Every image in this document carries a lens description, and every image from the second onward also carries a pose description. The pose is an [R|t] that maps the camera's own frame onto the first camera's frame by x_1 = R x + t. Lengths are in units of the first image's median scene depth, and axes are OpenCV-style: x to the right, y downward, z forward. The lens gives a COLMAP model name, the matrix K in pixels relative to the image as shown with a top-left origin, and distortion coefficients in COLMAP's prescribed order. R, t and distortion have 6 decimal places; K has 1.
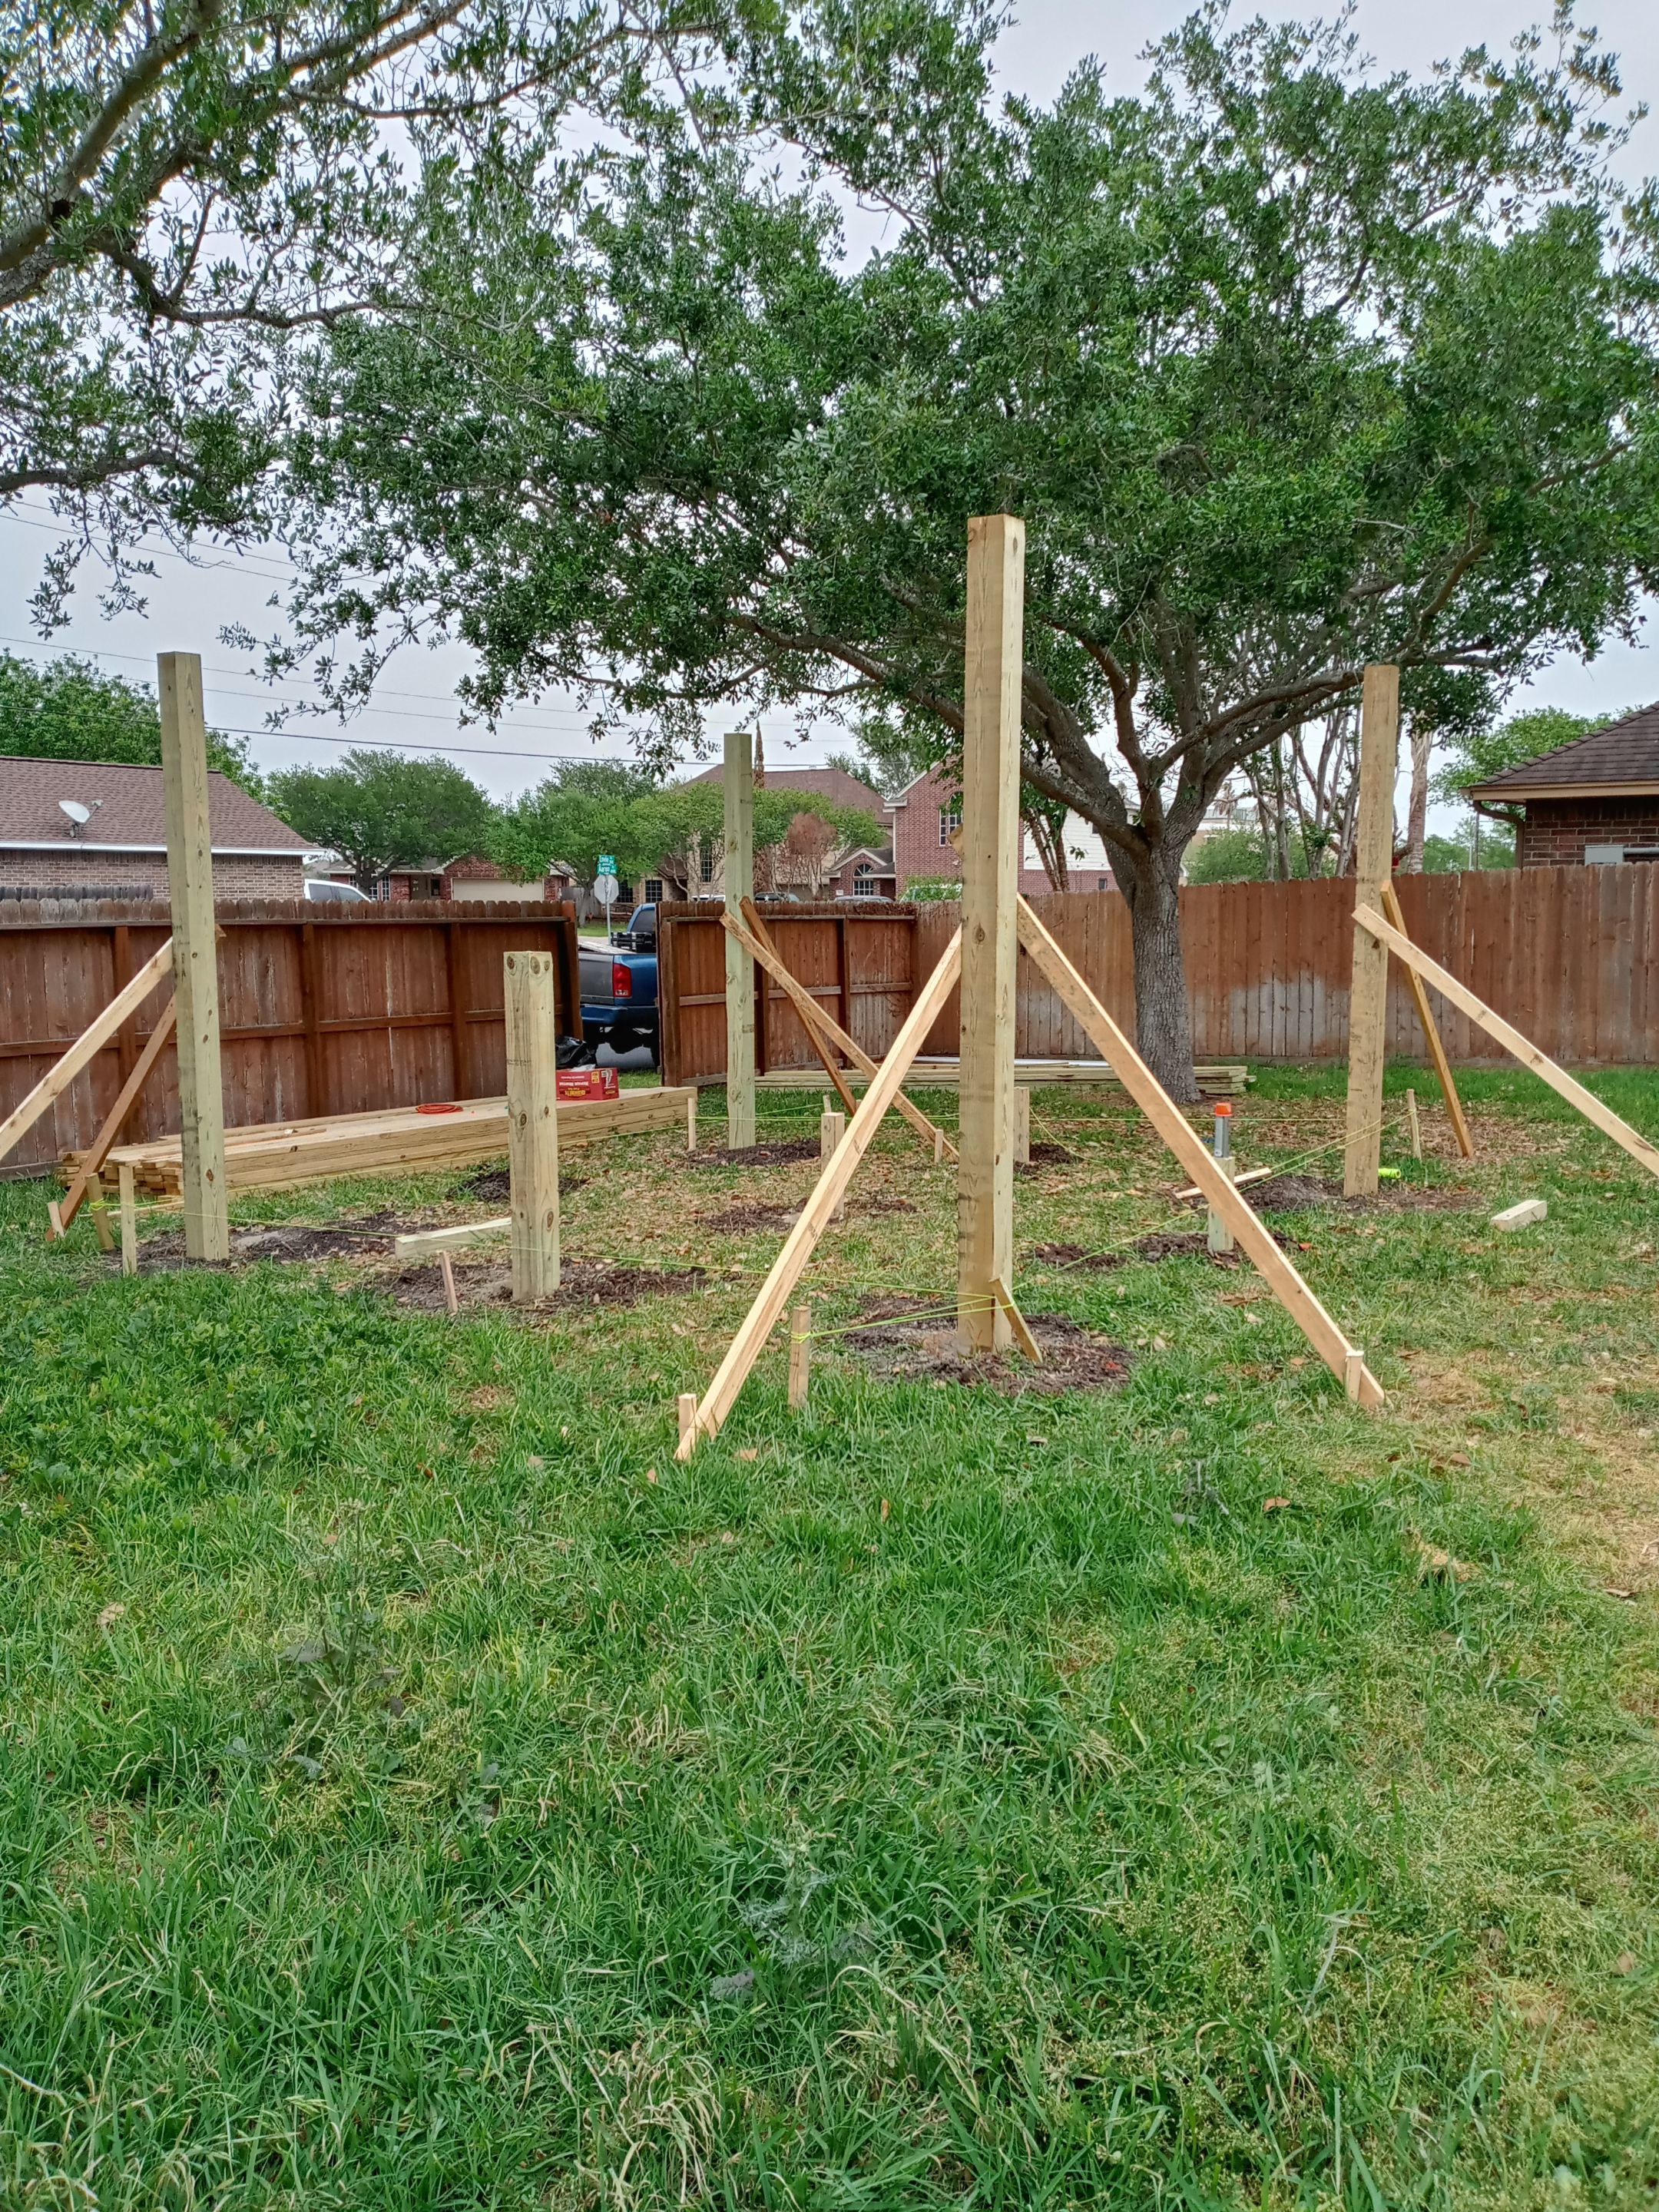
lens RADIAL K [[1775.4, 0, 842.2], [0, 1775.4, 1114.6], [0, 0, 1]] dist [0.028054, -0.032794]
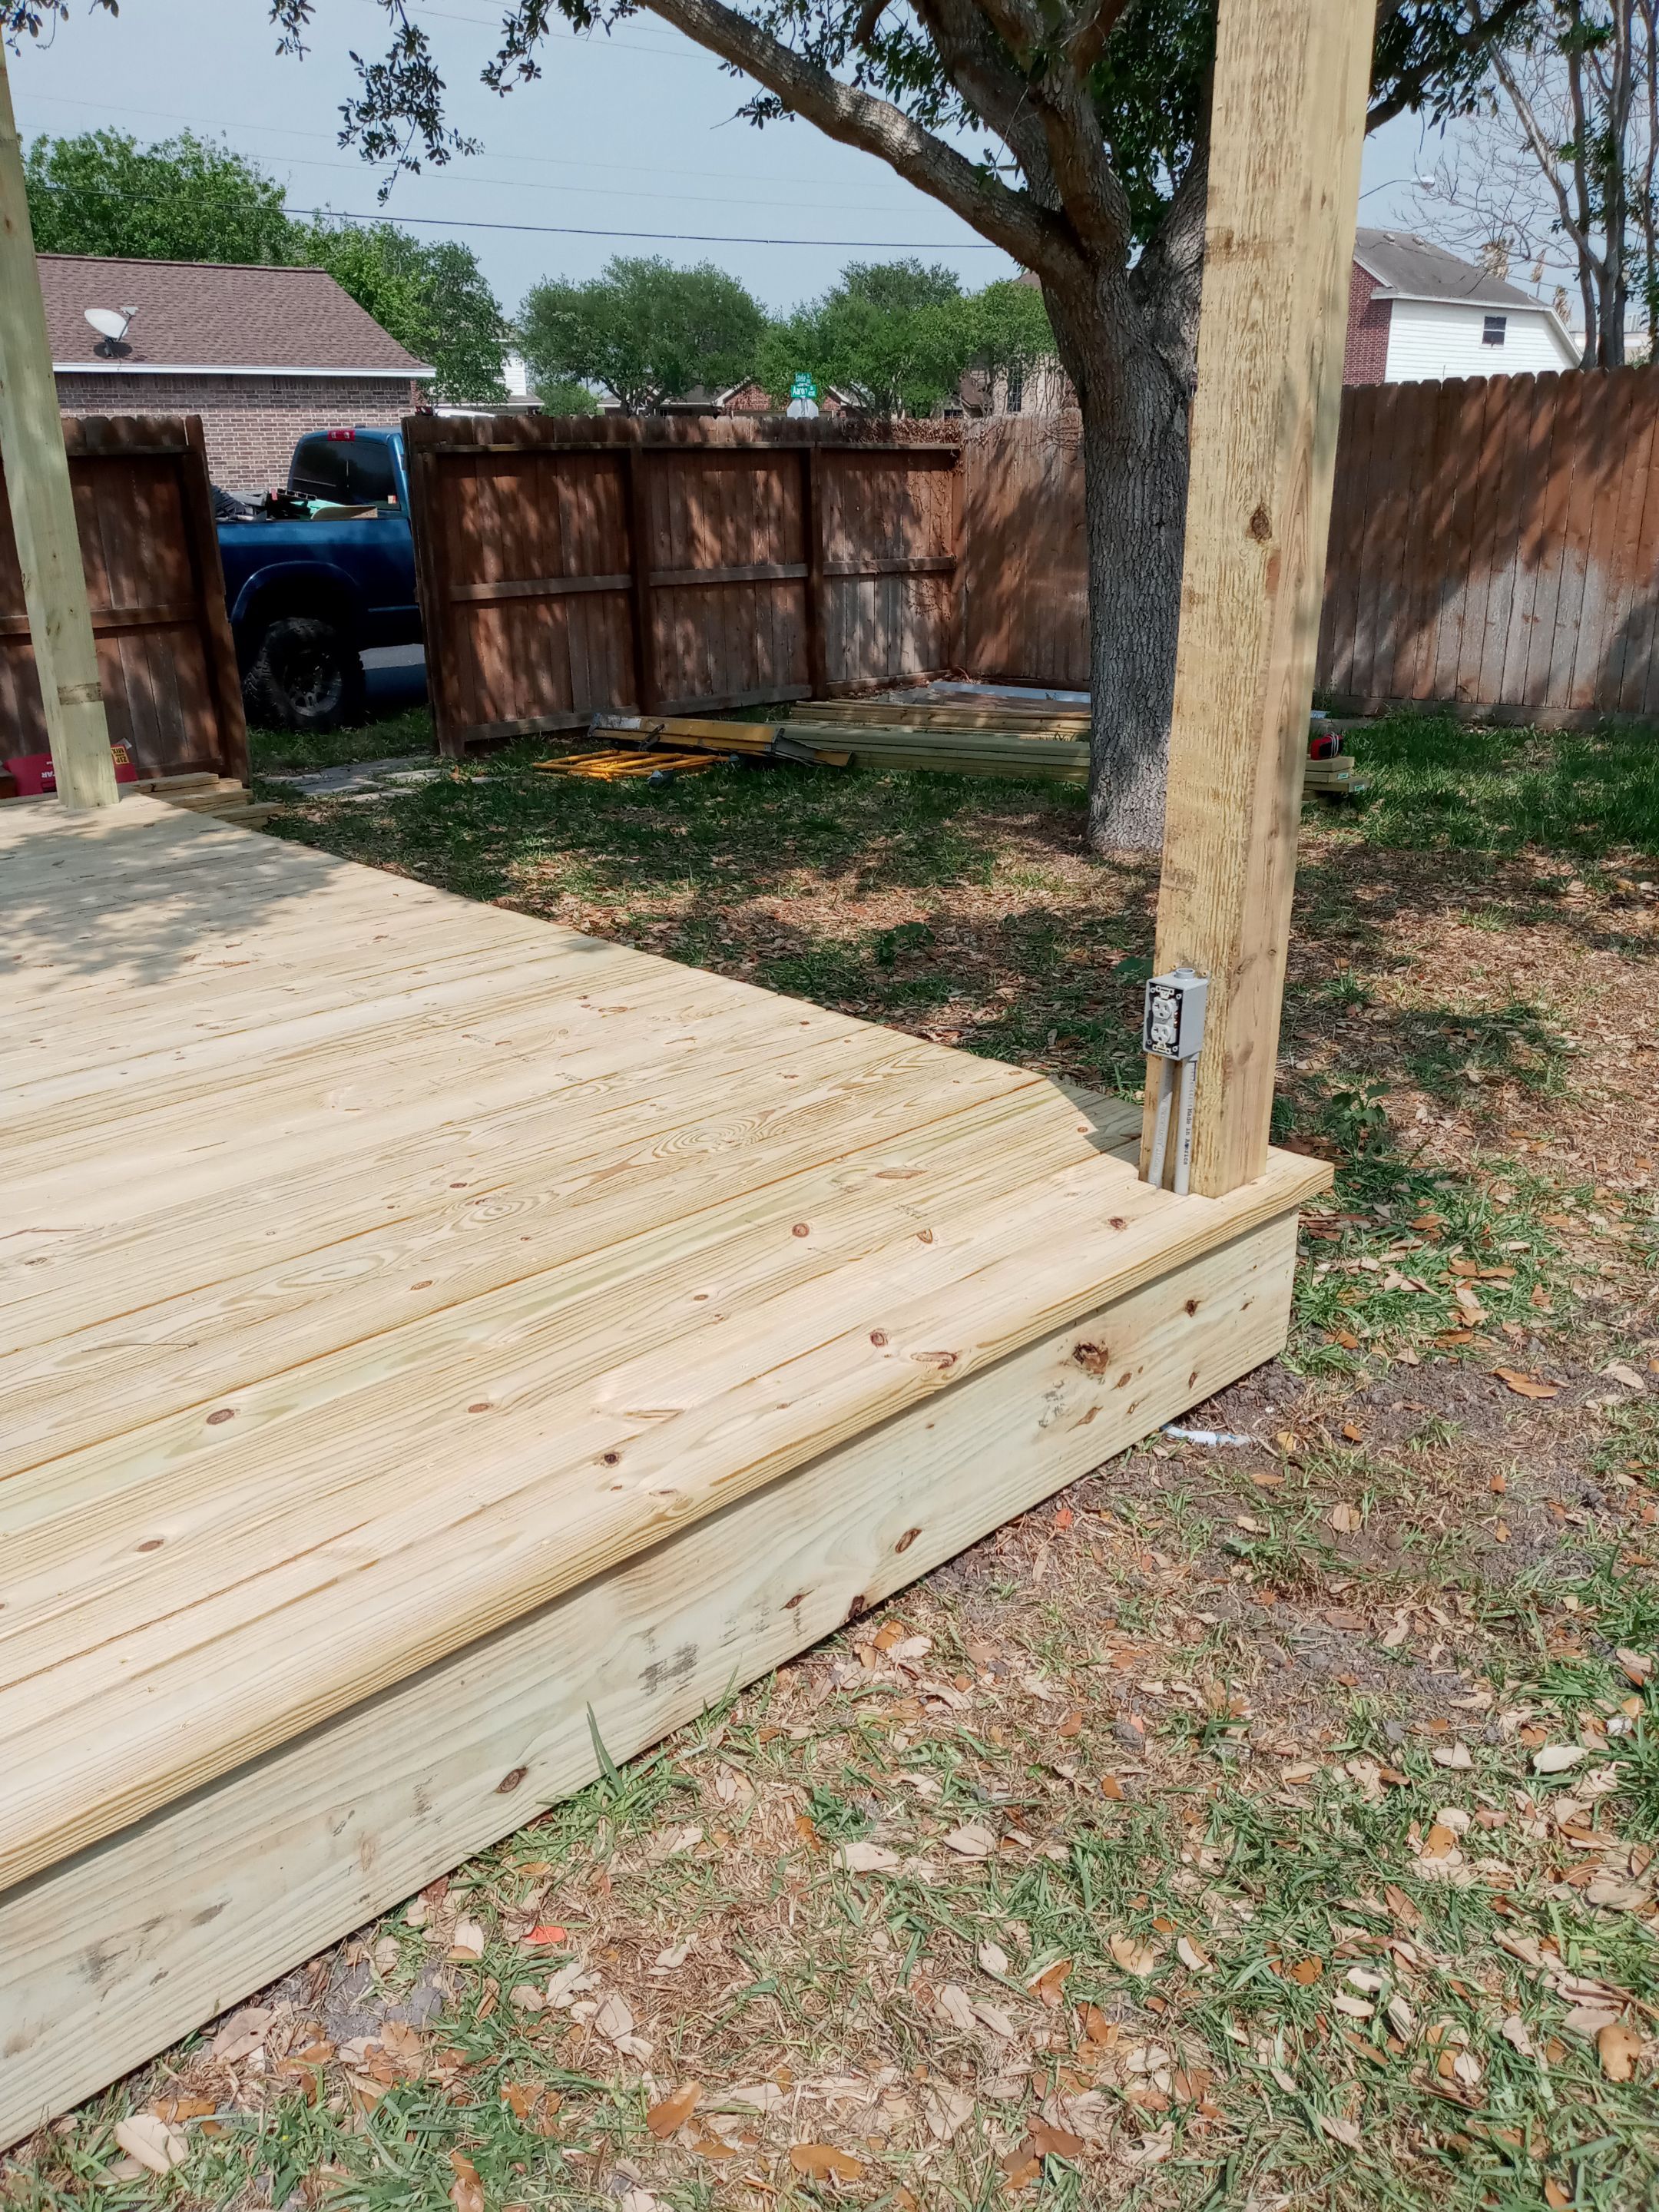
lens RADIAL K [[1748.4, 0, 839.9], [0, 1748.4, 1090.3], [0, 0, 1]] dist [0.036064, -0.055906]
pose [[0.977506, 0.065605, -0.200444, 0.162343], [-0.016762, 0.971549, 0.236244, -0.040697], [0.210240, -0.227570, 0.950795, 0.395243]]
